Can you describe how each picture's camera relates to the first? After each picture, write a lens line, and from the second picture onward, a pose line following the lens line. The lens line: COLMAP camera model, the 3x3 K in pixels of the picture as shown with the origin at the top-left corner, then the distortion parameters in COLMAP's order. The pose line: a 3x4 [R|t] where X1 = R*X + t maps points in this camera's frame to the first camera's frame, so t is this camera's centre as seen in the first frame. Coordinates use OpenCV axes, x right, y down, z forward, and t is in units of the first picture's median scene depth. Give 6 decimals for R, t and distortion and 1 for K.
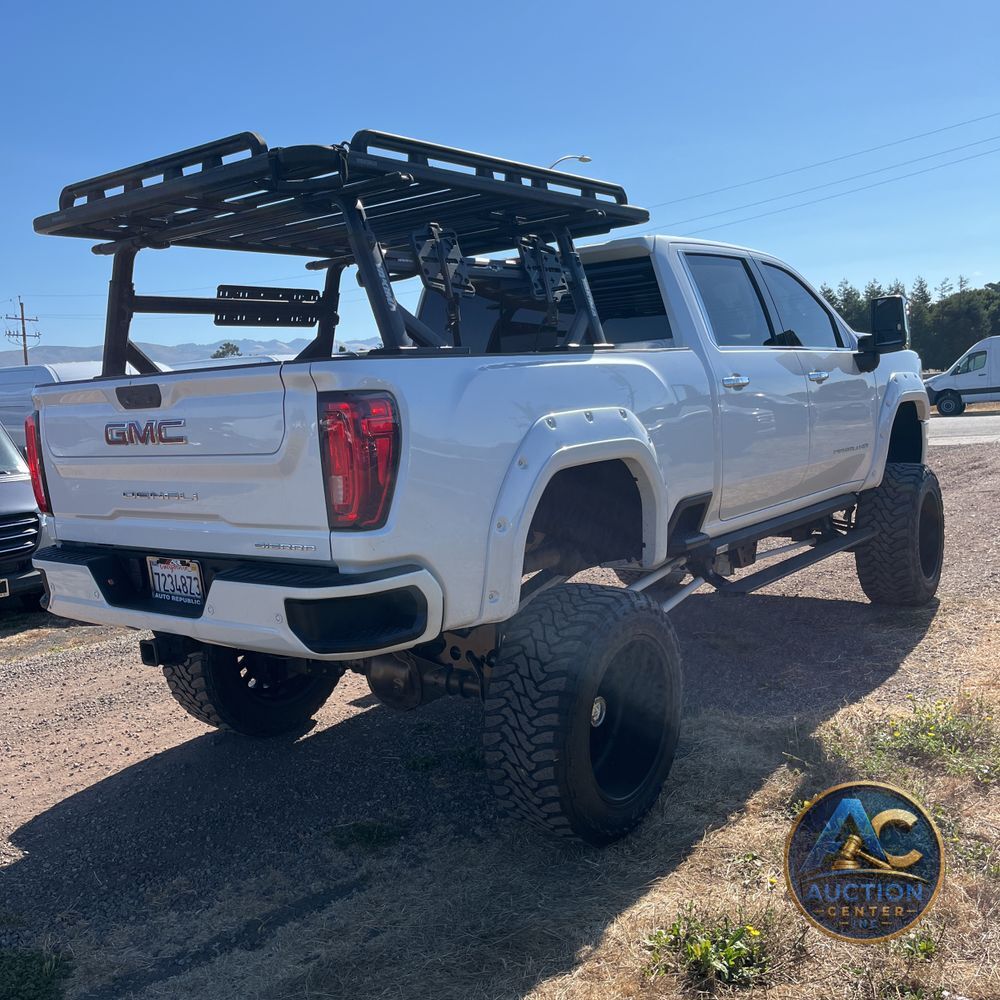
lens RADIAL K [[1012.7, 0, 497.5], [0, 1012.7, 508.3], [0, 0, 1]] dist [0.032736, 0.000000]
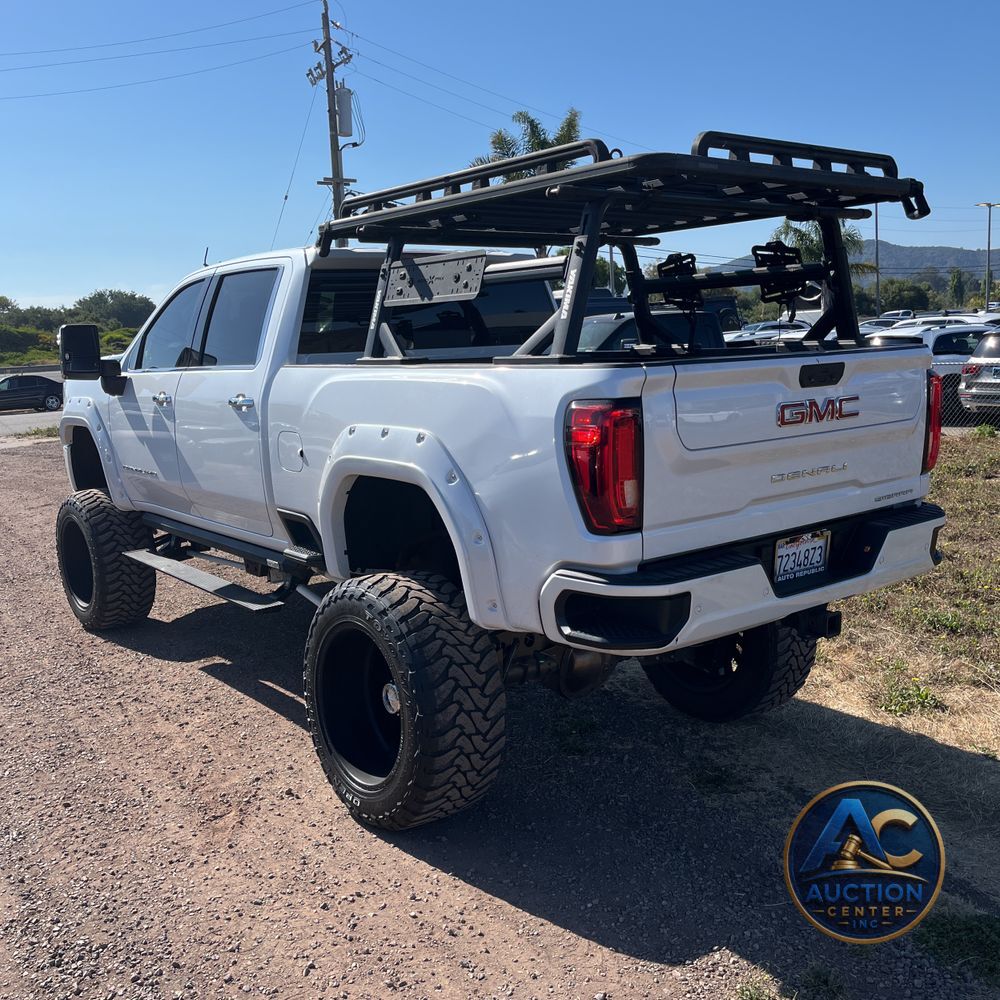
lens RADIAL K [[1012.7, 0, 498.3], [0, 1012.7, 504.2], [0, 0, 1]] dist [0.032736, 0.000000]
pose [[0.254761, -0.102671, 0.961538, -1.329899], [0.136235, 0.988241, 0.069427, -0.090168], [-0.957359, 0.113308, 0.265753, 0.984112]]
